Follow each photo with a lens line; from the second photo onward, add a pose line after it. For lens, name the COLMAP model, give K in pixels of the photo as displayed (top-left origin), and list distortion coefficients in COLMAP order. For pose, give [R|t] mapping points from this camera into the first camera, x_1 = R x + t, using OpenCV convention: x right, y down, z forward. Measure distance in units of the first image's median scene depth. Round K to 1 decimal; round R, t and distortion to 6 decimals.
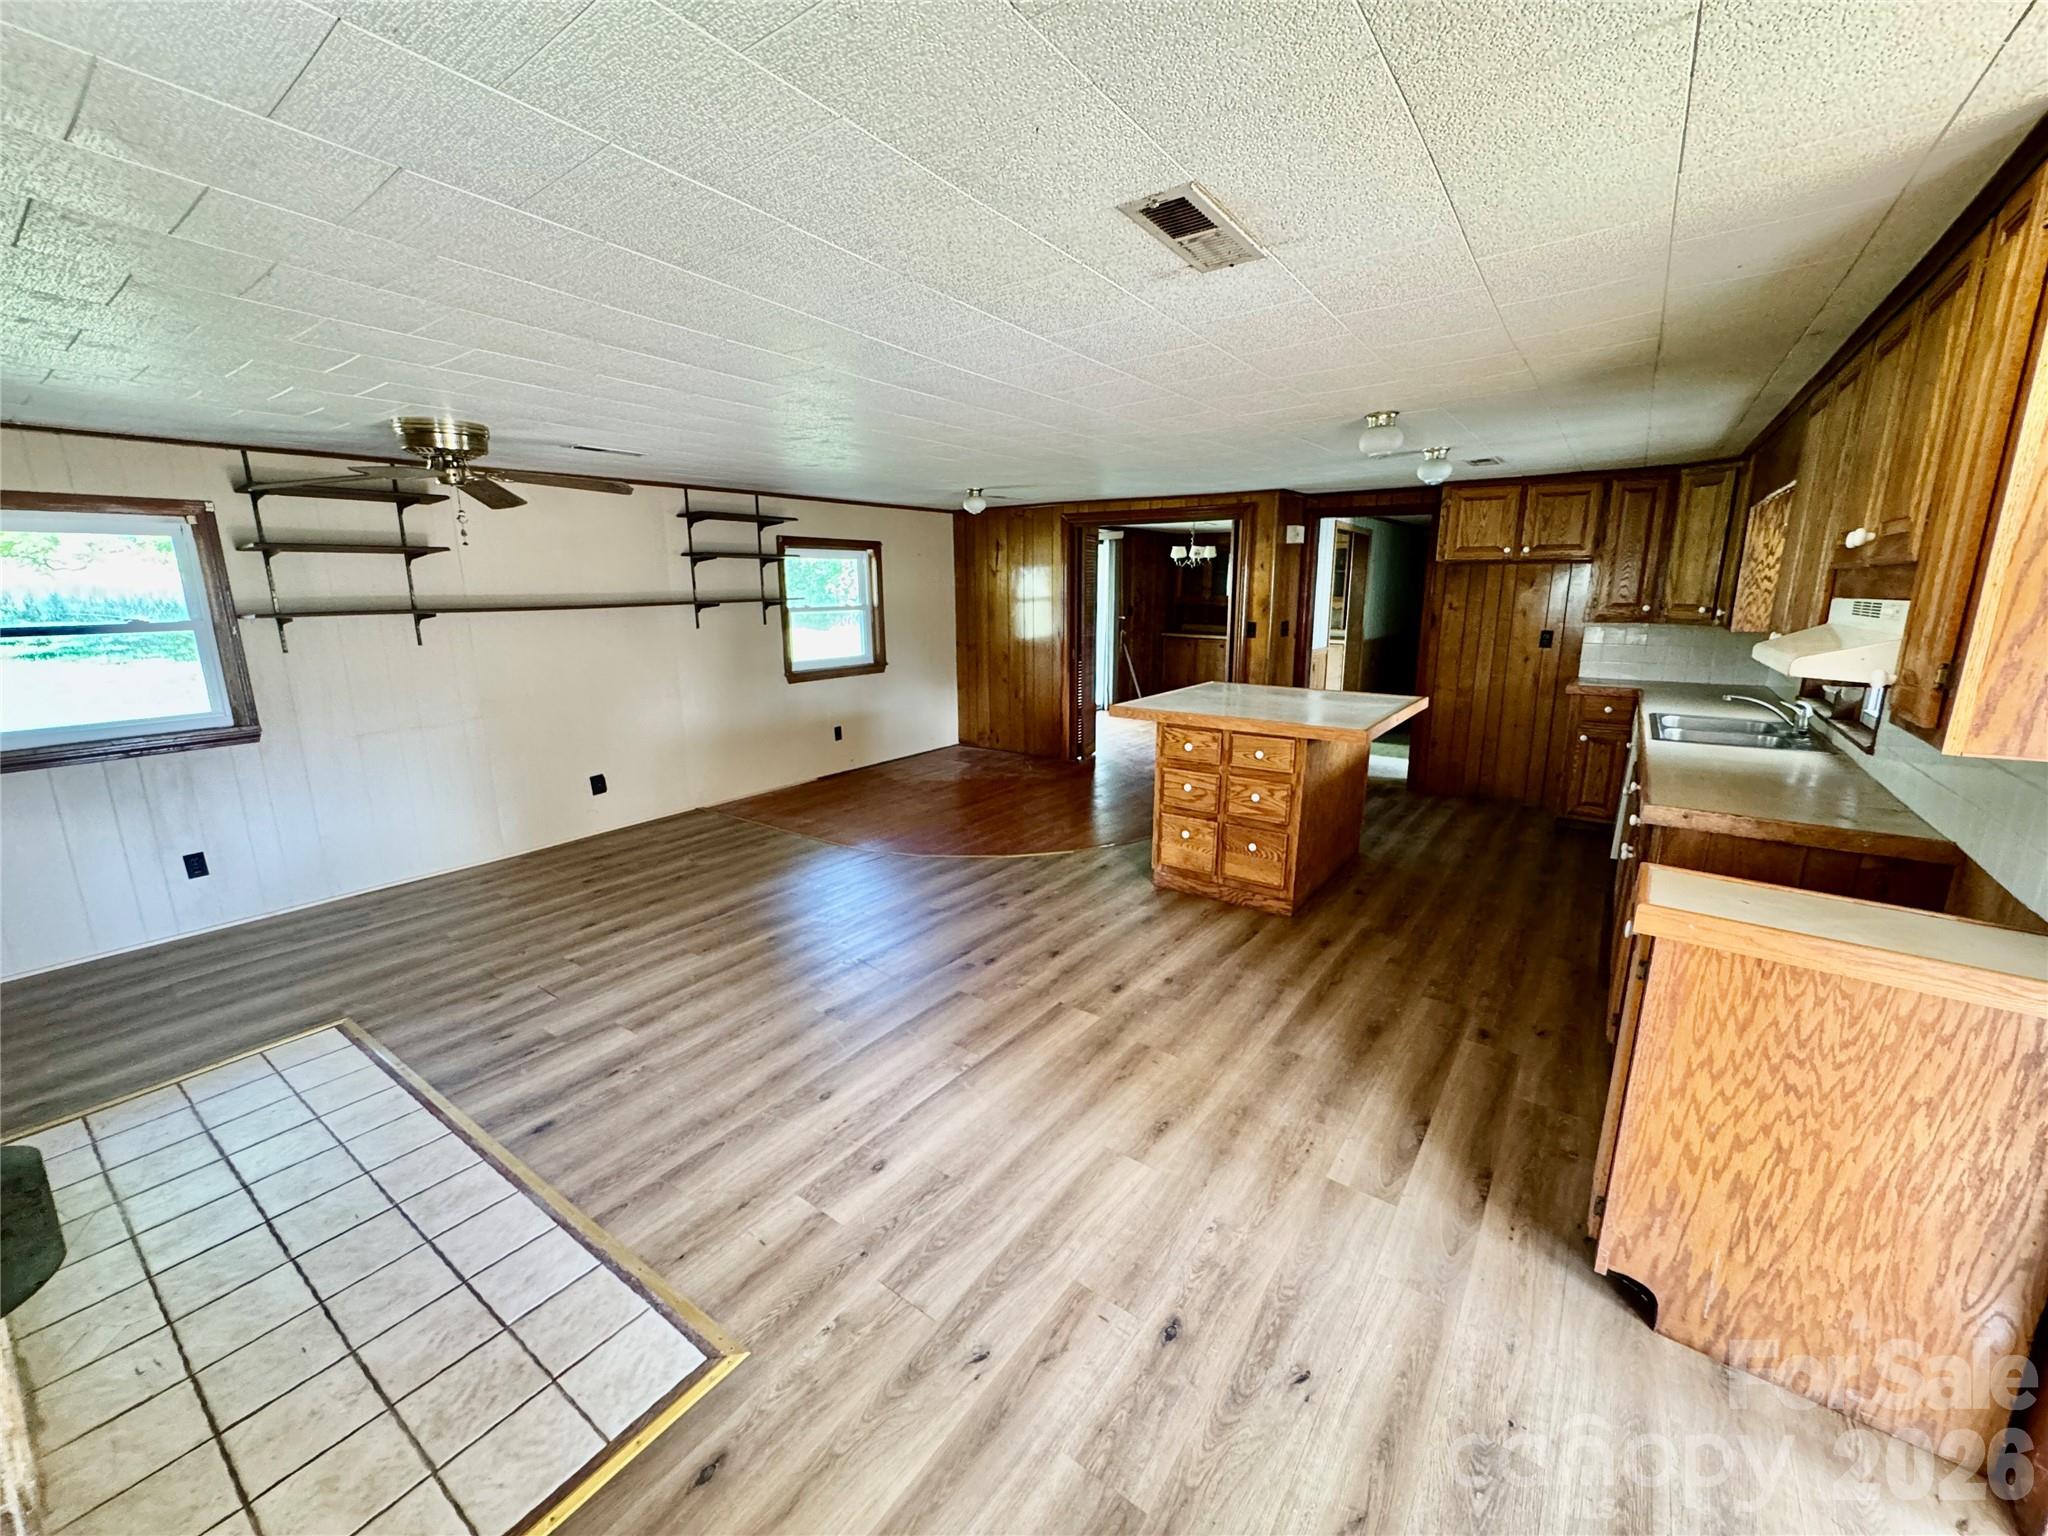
lens RADIAL K [[818.2, 0, 1021.0], [0, 818.2, 766.4], [0, 0, 1]] dist [-0.004213, 0.000054]
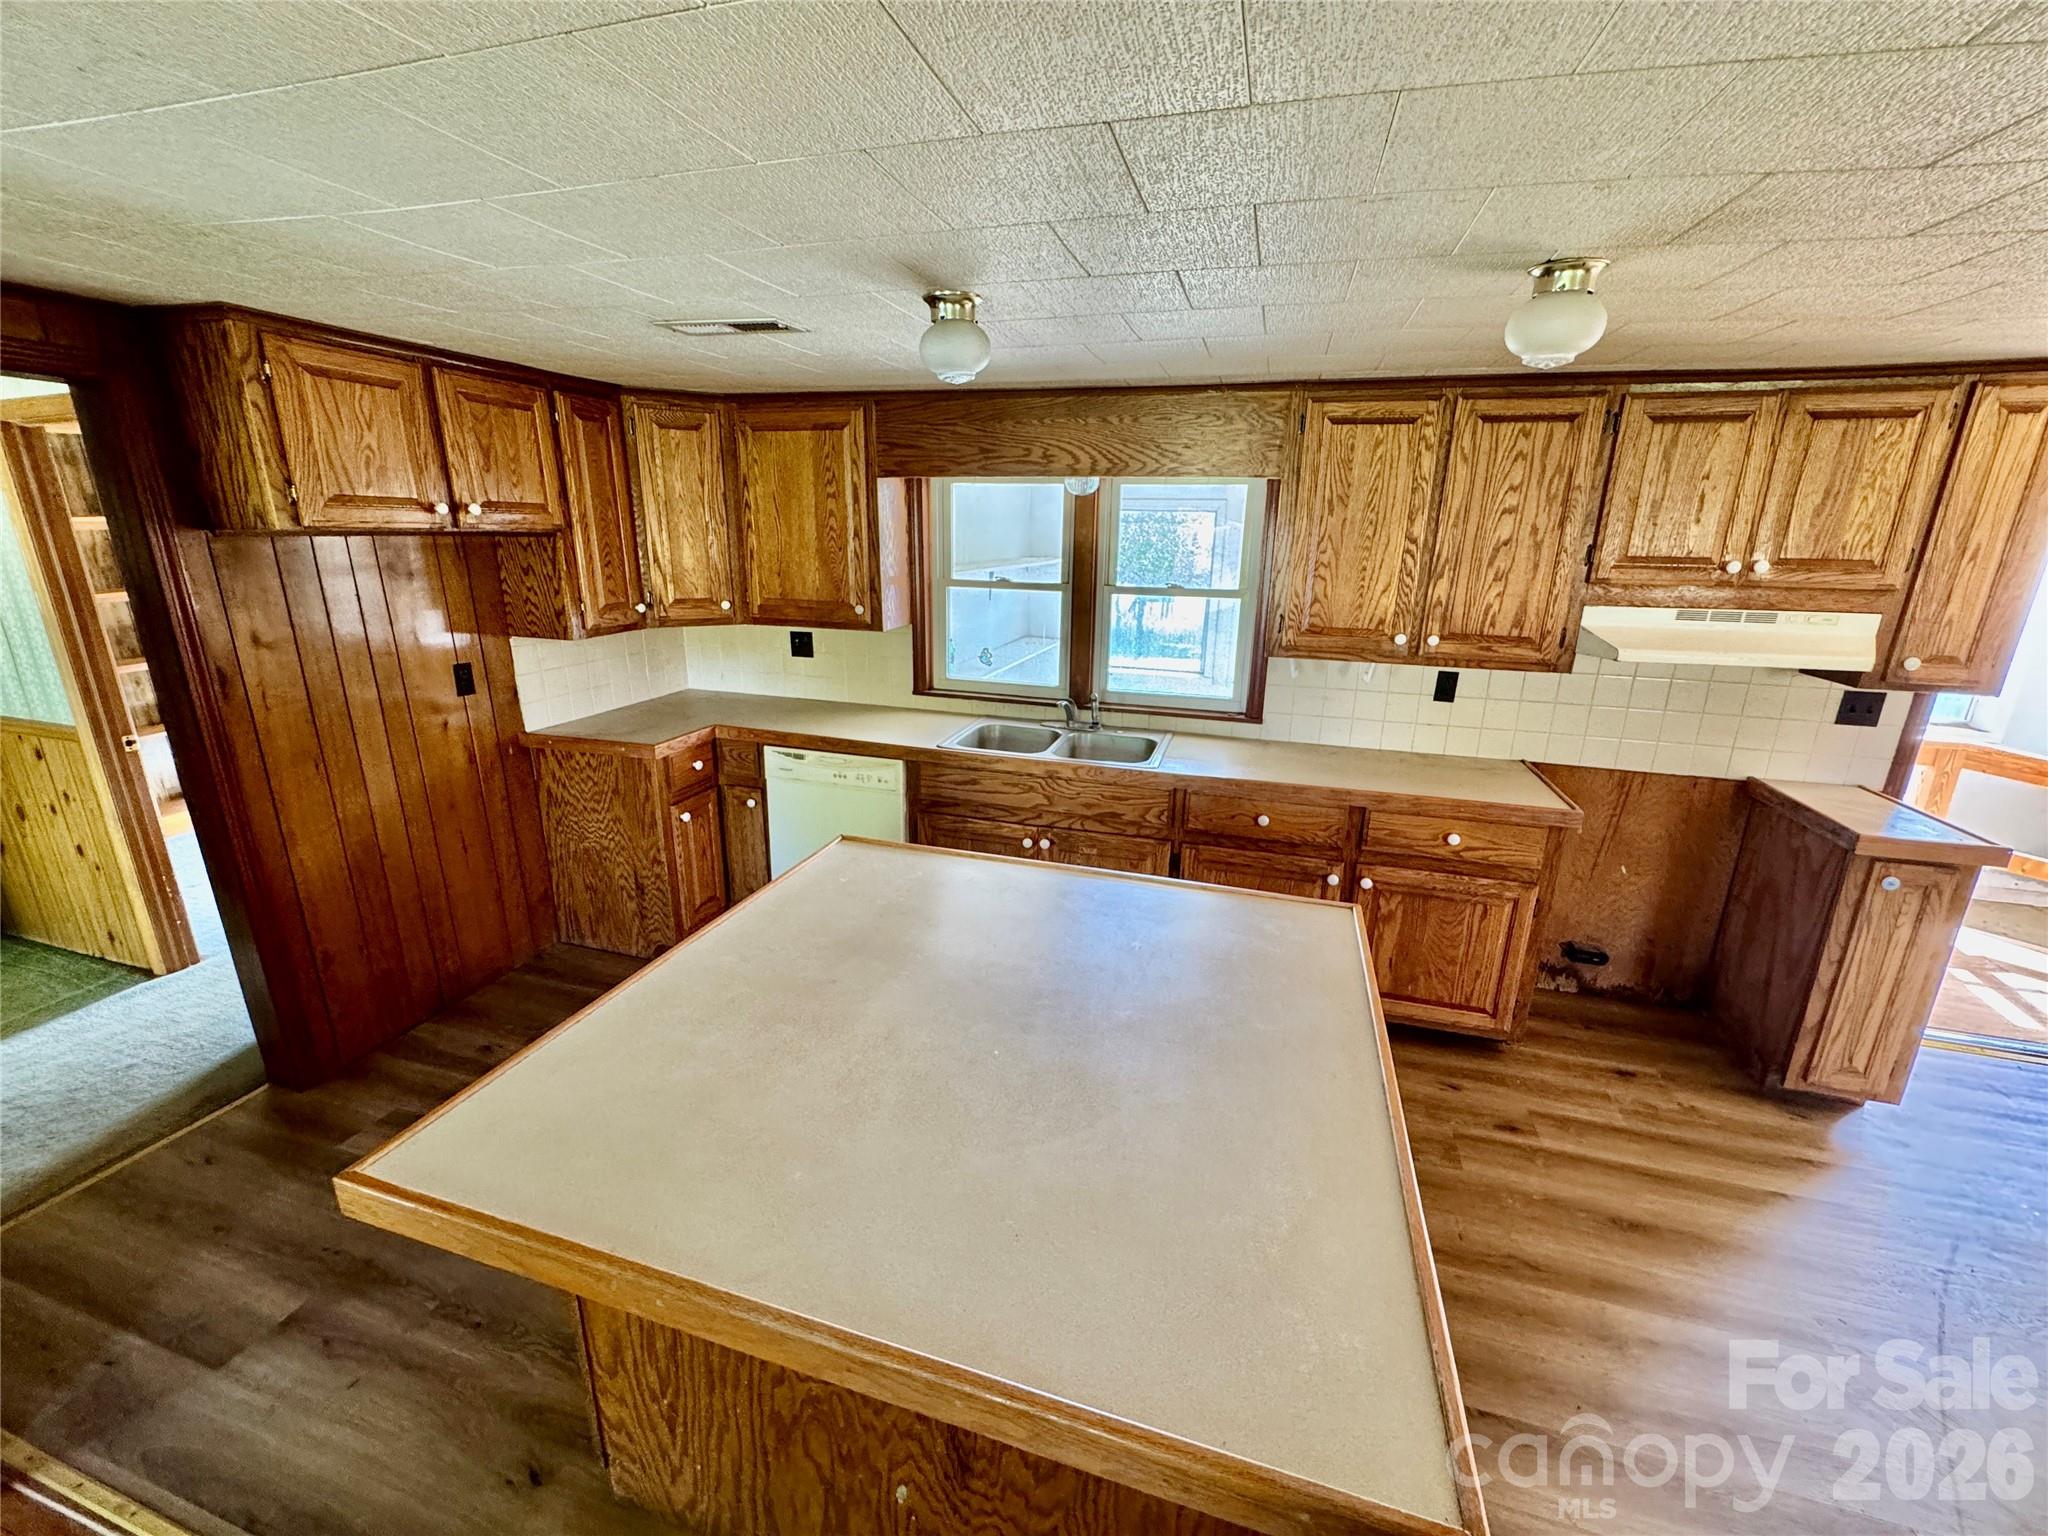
lens RADIAL K [[818.2, 0, 1021.9], [0, 818.2, 766.5], [0, 0, 1]] dist [-0.004213, 0.000054]
pose [[-0.327359, -0.264460, 0.907137, 0.041757], [0.193772, 0.920842, 0.338382, -0.302715], [-0.924818, 0.286550, -0.250202, 1.157959]]
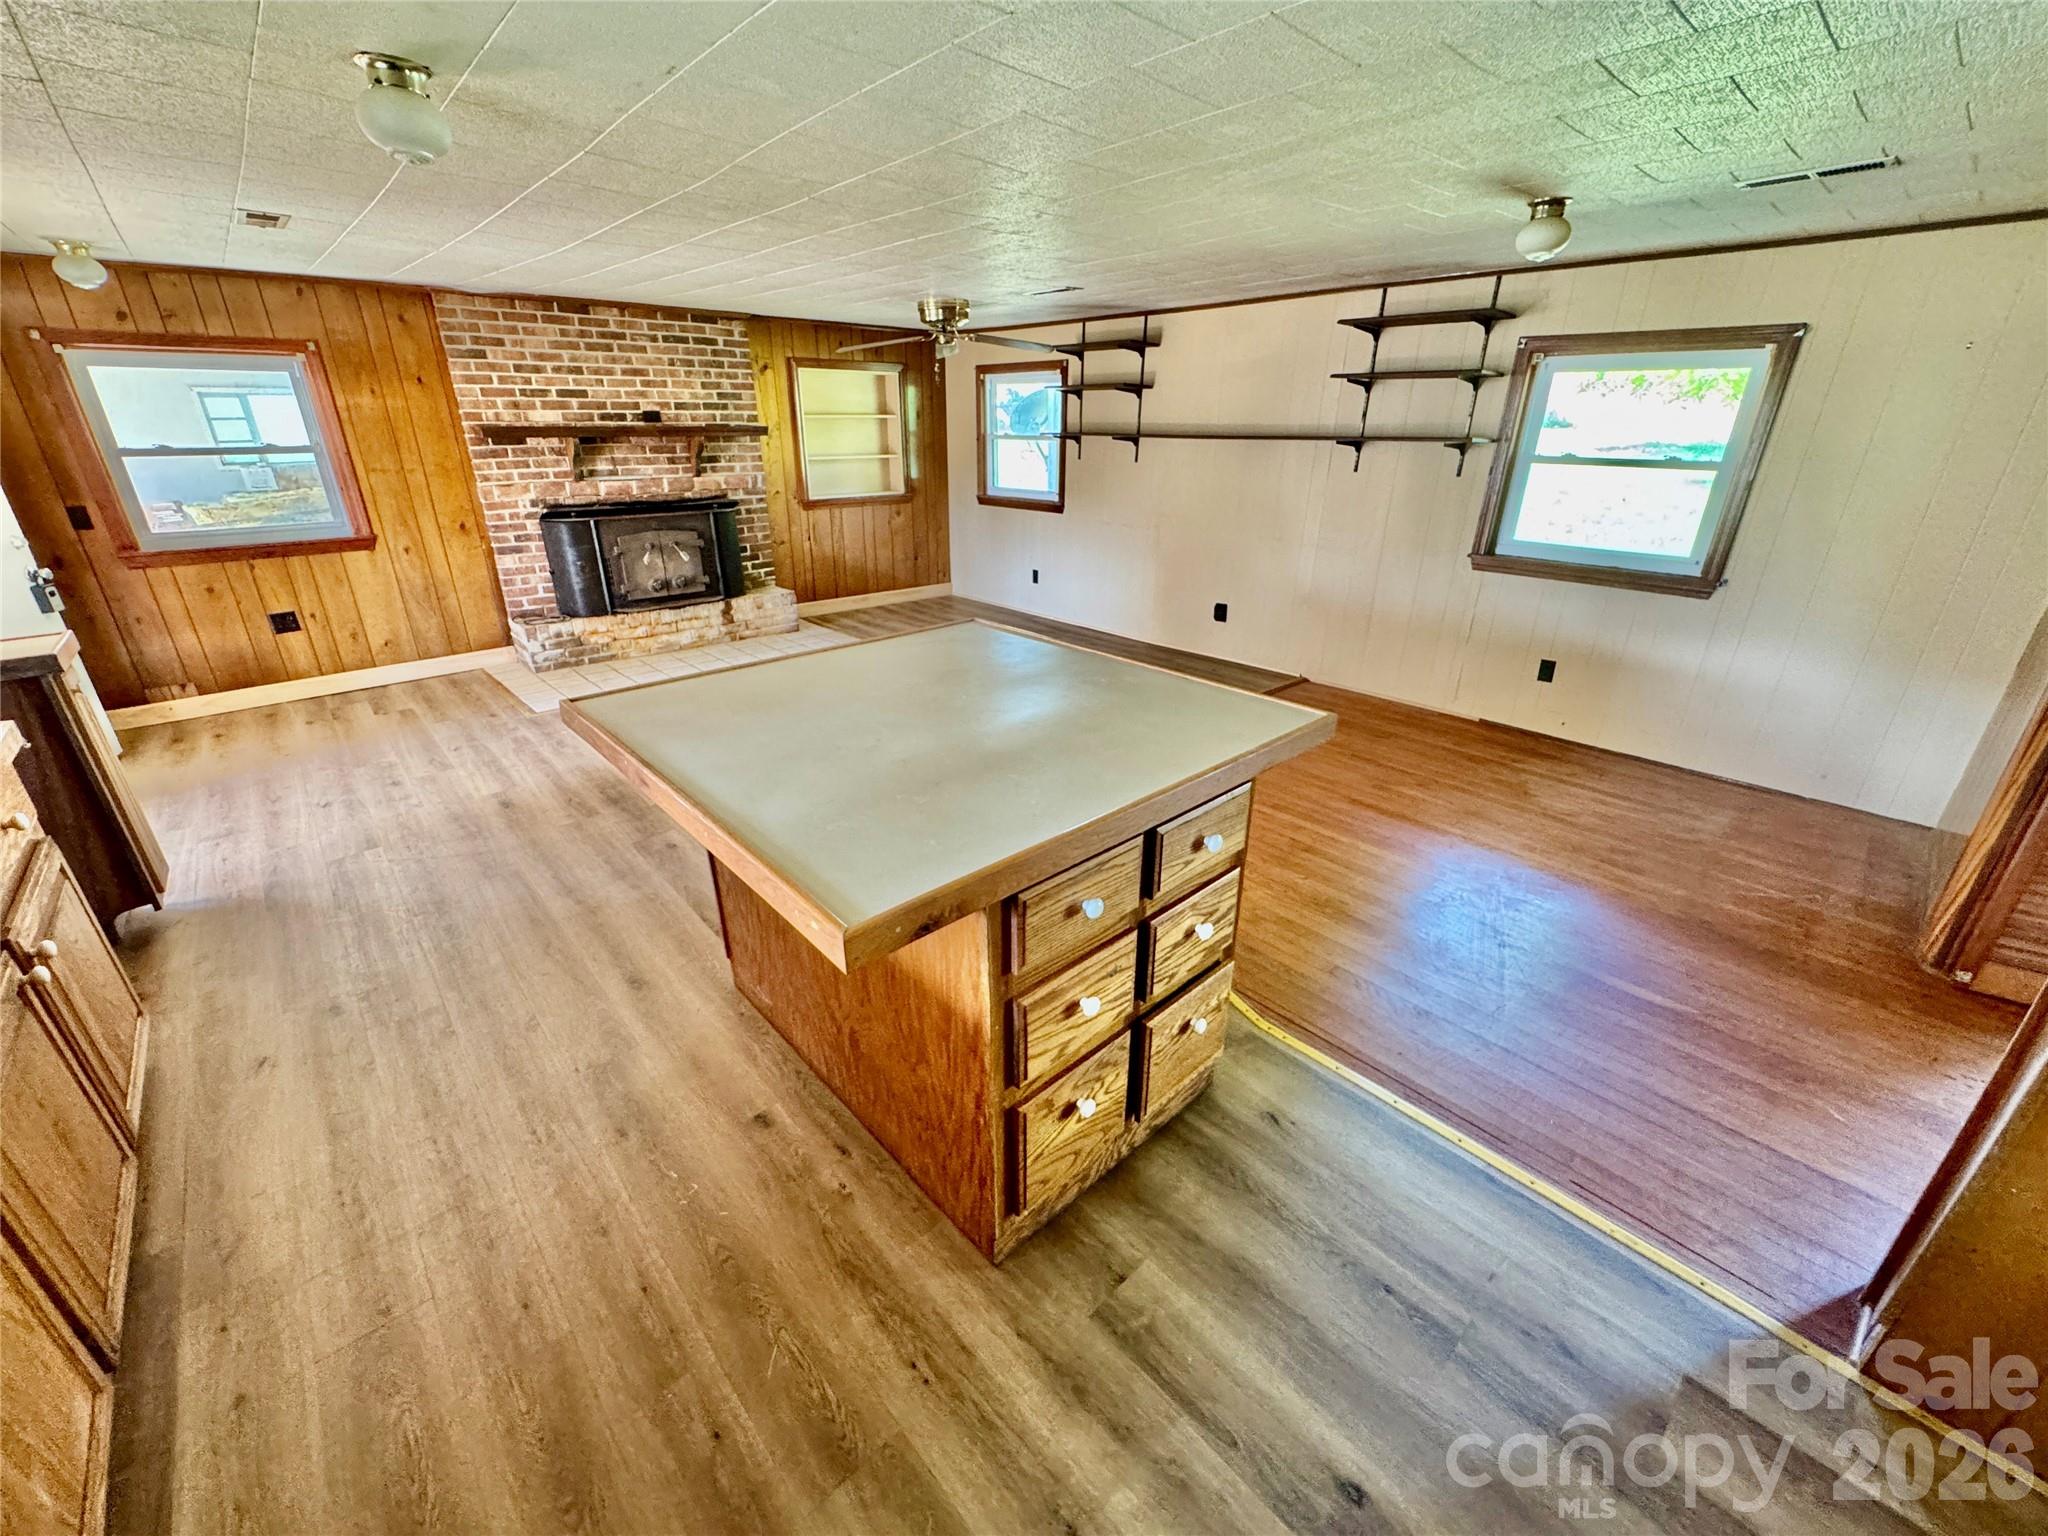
lens RADIAL K [[818.2, 0, 1024.3], [0, 818.2, 766.7], [0, 0, 1]] dist [-0.004213, 0.000054]
pose [[-0.197461, 0.389724, -0.899513, 0.777494], [-0.217088, 0.877414, 0.427805, -0.273387], [0.955972, 0.279748, -0.088651, 1.212043]]
